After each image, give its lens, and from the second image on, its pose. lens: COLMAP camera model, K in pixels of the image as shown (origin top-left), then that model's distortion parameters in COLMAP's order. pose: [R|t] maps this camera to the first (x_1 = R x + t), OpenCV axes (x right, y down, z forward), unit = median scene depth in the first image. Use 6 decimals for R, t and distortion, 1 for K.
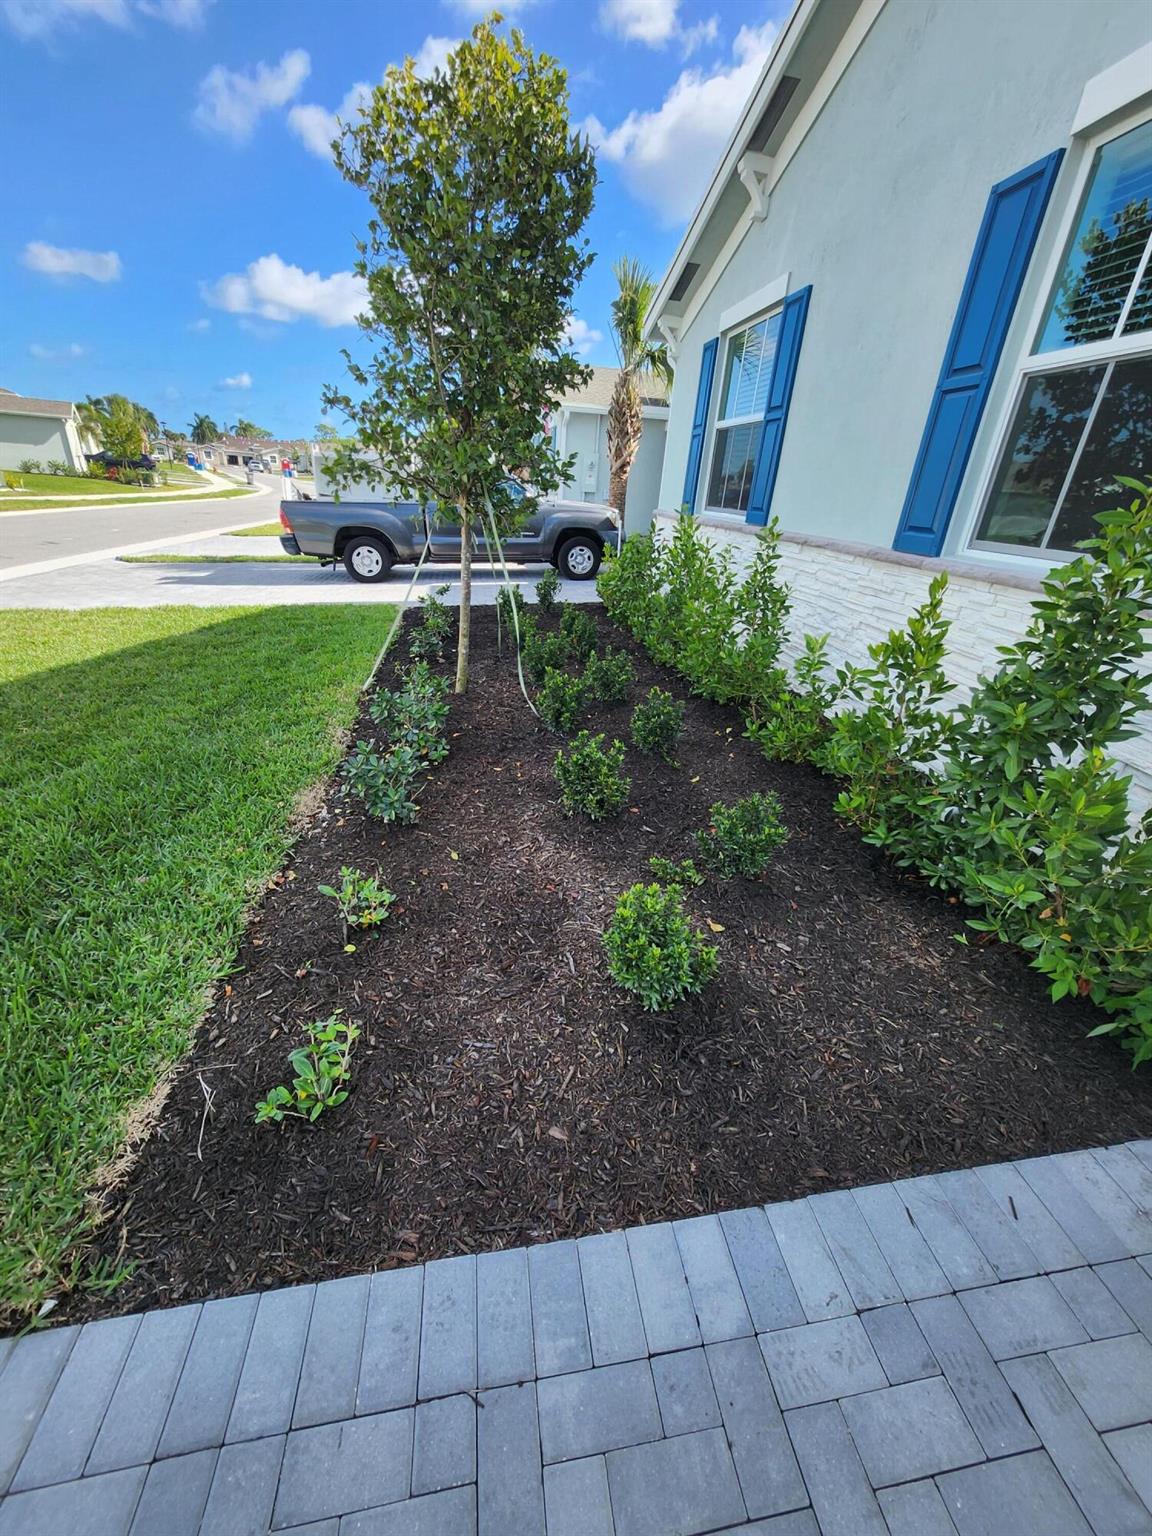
lens RADIAL K [[609.1, 0, 572.1], [0, 609.1, 766.5], [0, 0, 1]] dist [-0.003490, 0.001173]
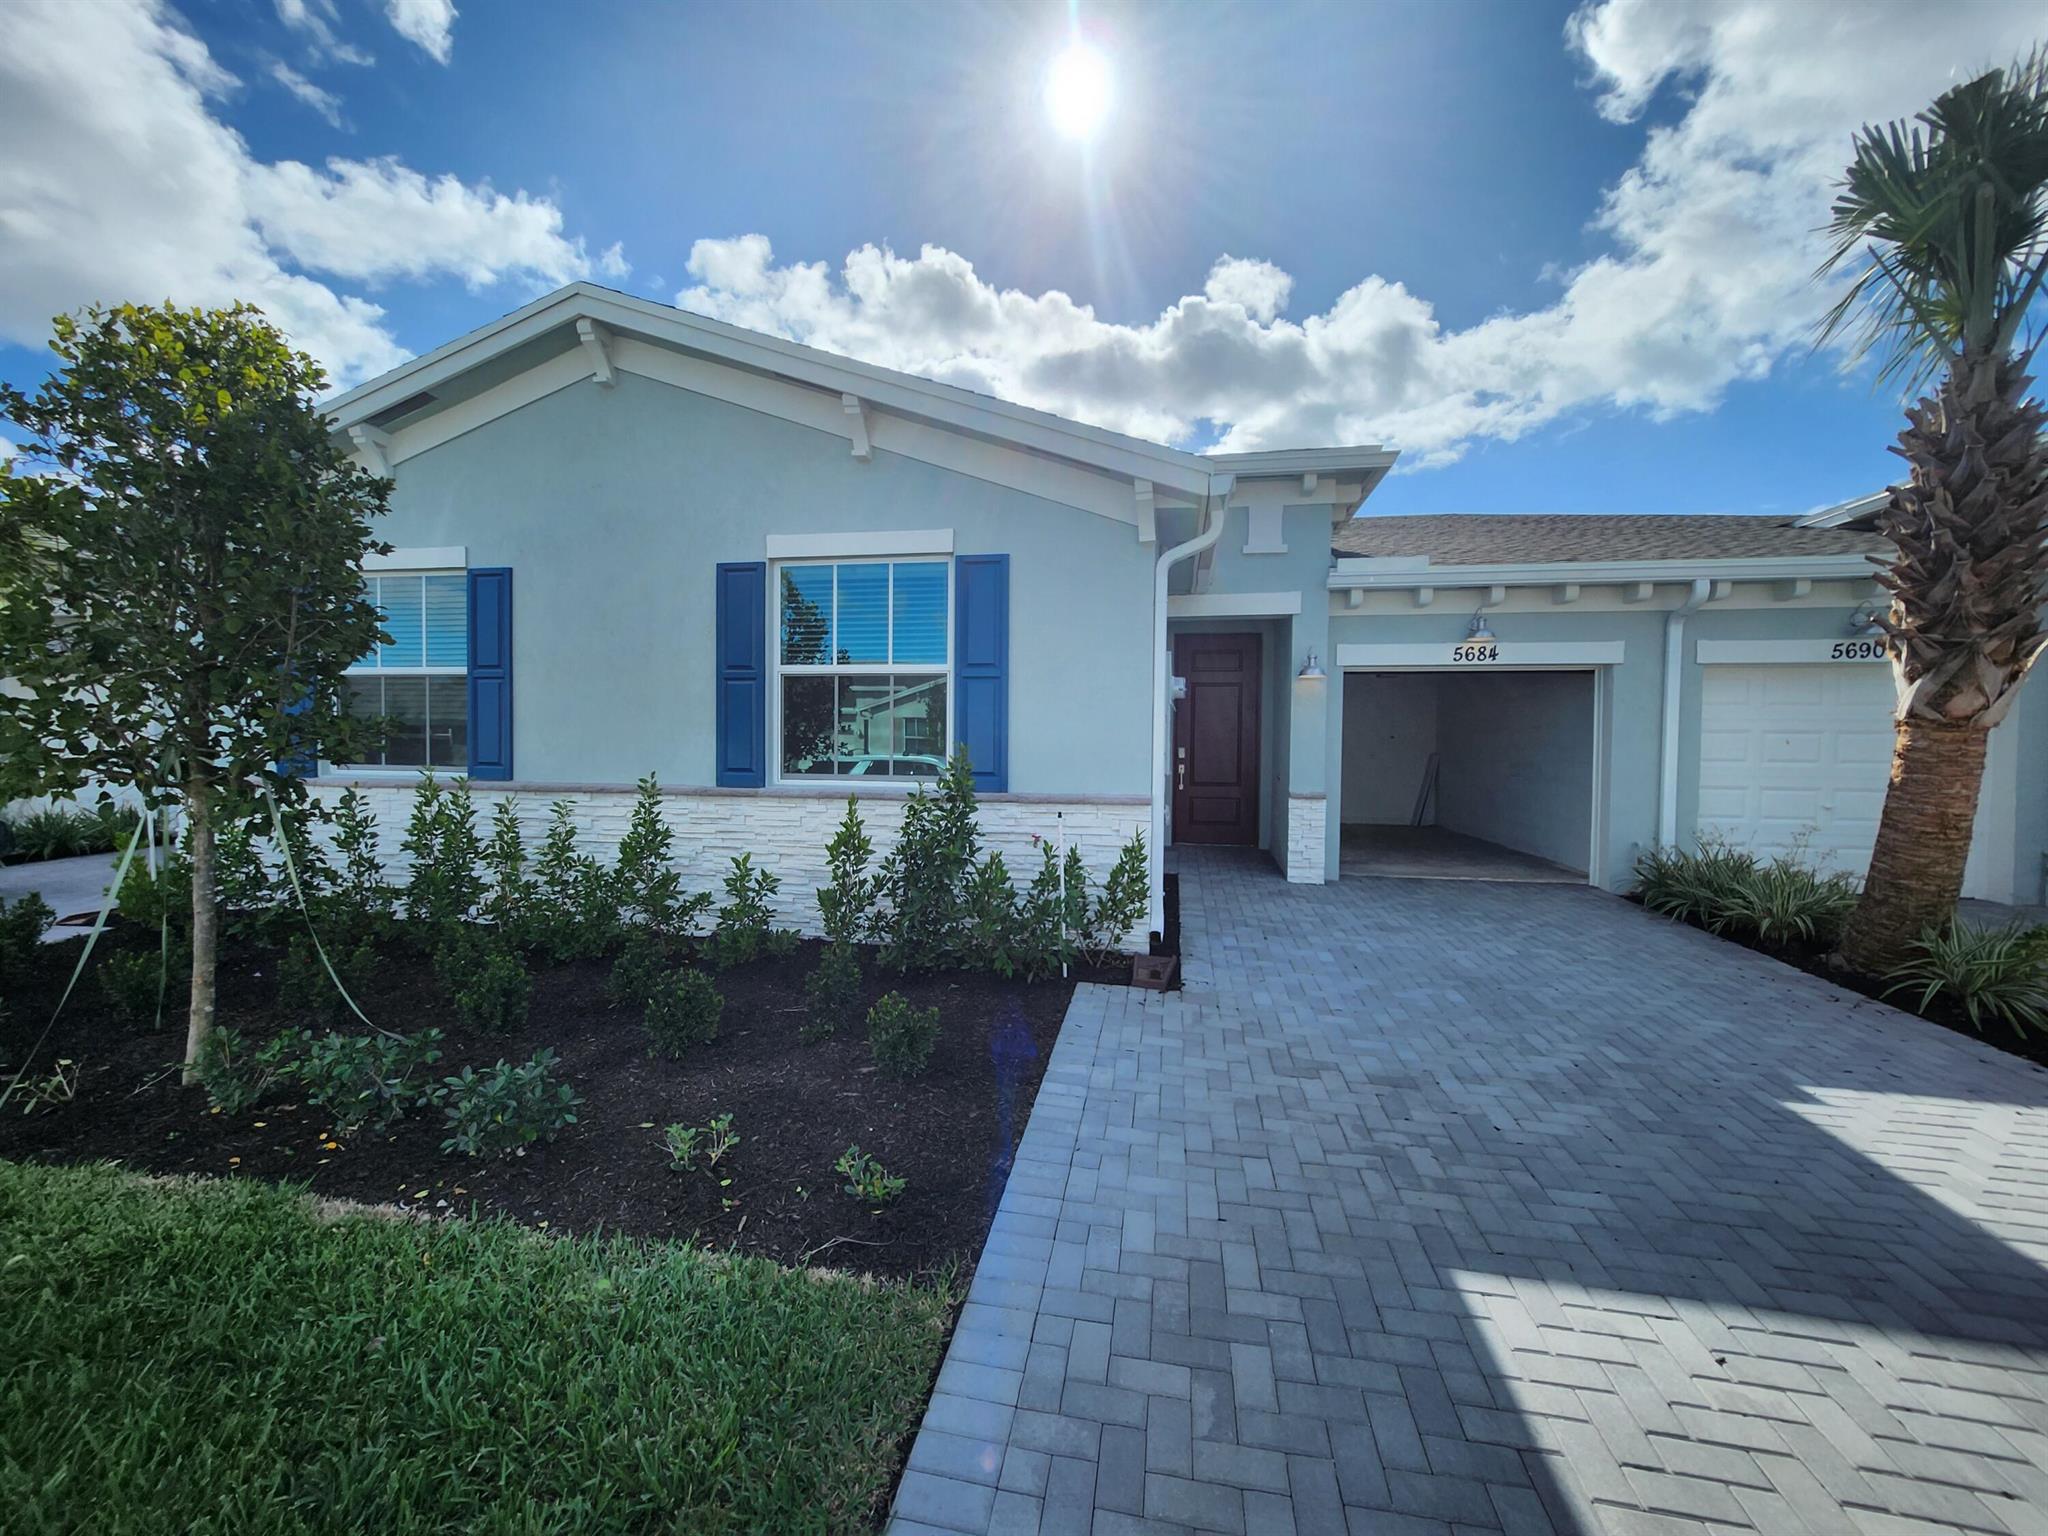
lens RADIAL K [[812.2, 0, 1019.2], [0, 812.2, 765.7], [0, 0, 1]] dist [-0.003490, 0.001173]
pose [[0.331358, -0.082163, 0.939921, -1.280641], [0.401181, 0.913929, -0.061541, -0.066048], [-0.853965, 0.397471, 0.335799, -0.168152]]
